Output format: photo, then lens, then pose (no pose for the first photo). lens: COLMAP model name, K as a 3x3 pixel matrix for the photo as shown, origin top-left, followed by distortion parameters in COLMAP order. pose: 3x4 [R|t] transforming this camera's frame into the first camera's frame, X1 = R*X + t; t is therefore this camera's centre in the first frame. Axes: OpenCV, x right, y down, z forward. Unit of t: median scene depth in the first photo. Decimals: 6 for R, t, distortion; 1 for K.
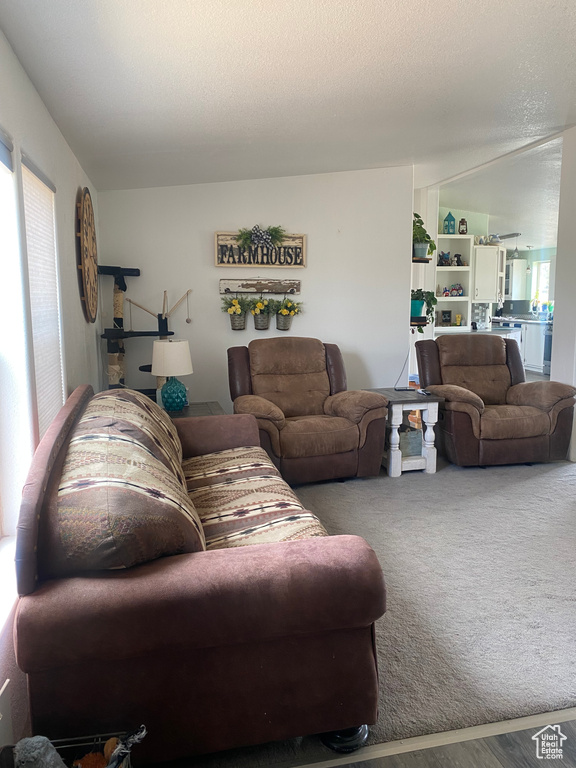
lens RADIAL K [[593.3, 0, 288.0], [0, 593.3, 384.0], [0, 0, 1]] dist [0.044120, -0.067816]
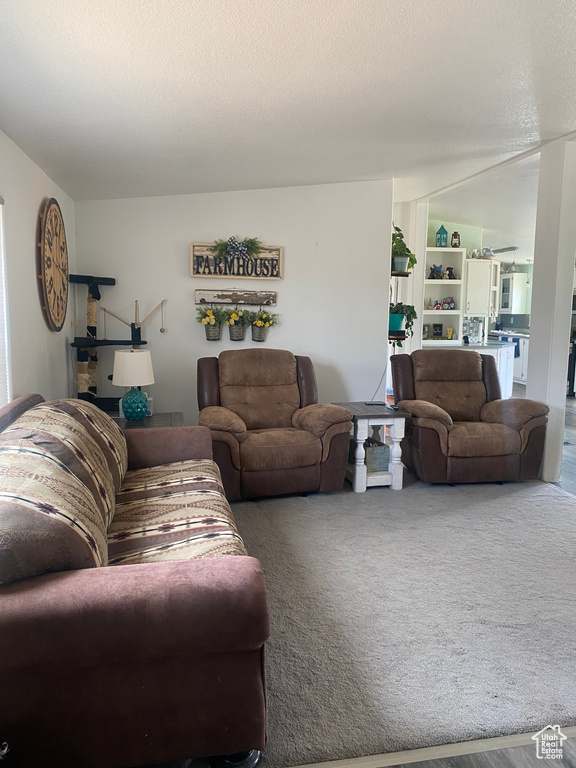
lens RADIAL K [[593.3, 0, 288.0], [0, 593.3, 384.0], [0, 0, 1]] dist [0.044120, -0.067816]
pose [[0.999293, 0.021370, -0.030927, 0.083331], [-0.021777, 0.999680, -0.012882, -0.008348], [0.030642, 0.013546, 0.999439, 0.004469]]
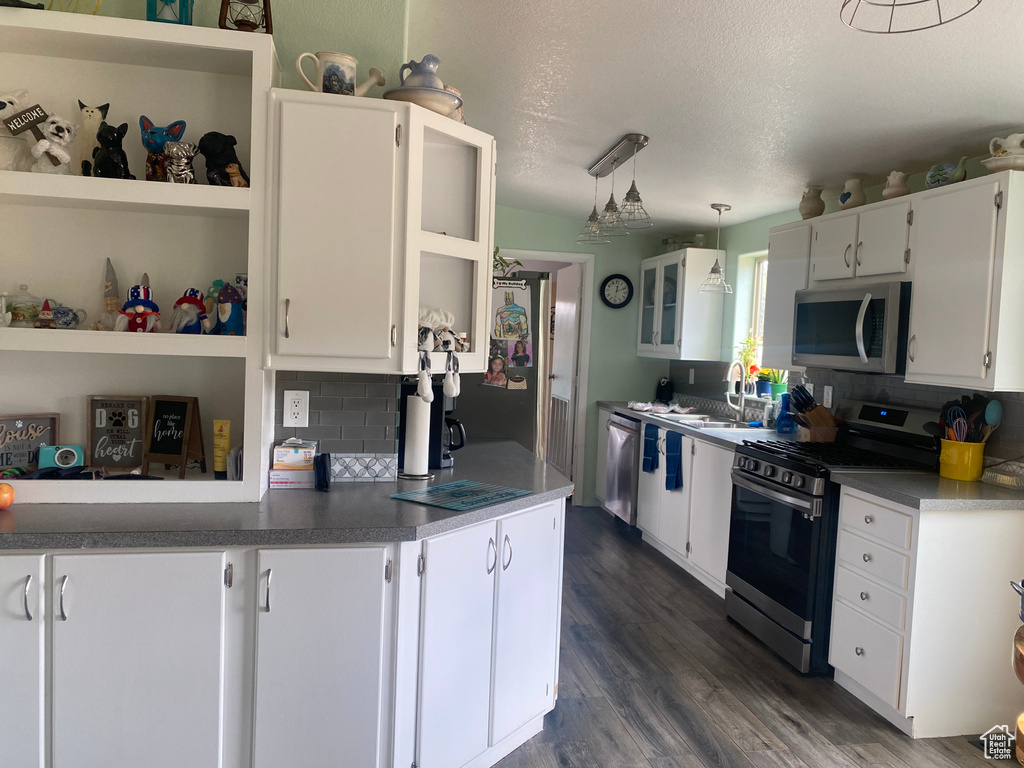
lens RADIAL K [[791.1, 0, 492.7], [0, 791.1, 371.3], [0, 0, 1]] dist [0.044120, -0.067816]
pose [[0.997887, 0.052441, -0.038365, 0.654583], [-0.055993, 0.993585, -0.098256, -0.187257], [0.032966, 0.100197, 0.994421, 1.217958]]
